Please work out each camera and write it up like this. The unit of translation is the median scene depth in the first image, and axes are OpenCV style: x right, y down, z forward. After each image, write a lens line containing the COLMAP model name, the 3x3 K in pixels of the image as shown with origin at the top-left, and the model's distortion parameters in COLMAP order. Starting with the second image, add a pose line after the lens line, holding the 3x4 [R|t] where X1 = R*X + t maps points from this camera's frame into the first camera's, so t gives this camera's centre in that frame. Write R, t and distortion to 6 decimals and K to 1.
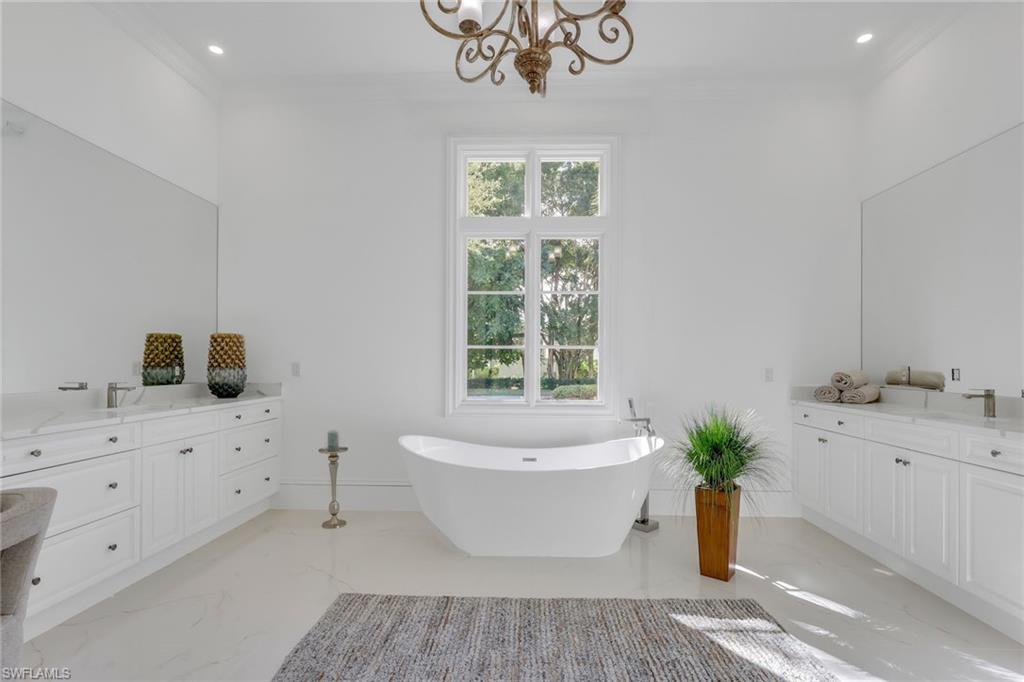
lens RADIAL K [[482.2, 0, 516.1], [0, 482.2, 345.4], [0, 0, 1]] dist [-0.000389, 0.000735]
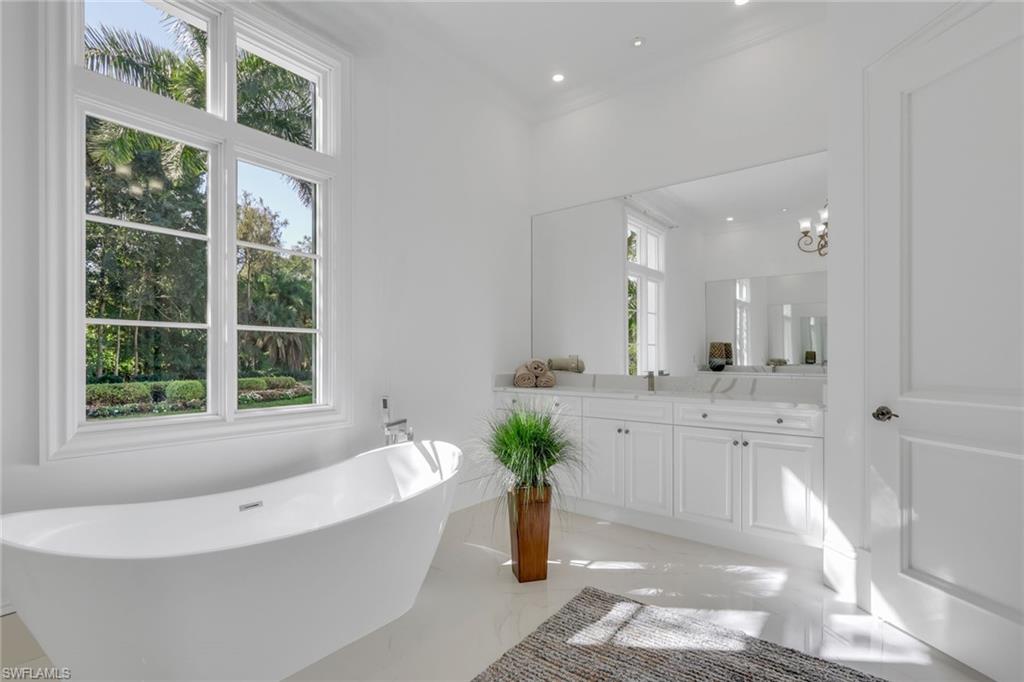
lens RADIAL K [[482.2, 0, 516.1], [0, 482.2, 345.4], [0, 0, 1]] dist [-0.000389, 0.000735]
pose [[0.597125, 0.012370, 0.802053, -0.367288], [-0.026409, 0.999642, 0.004244, 0.021746], [-0.801714, -0.023715, 0.597238, 0.479224]]
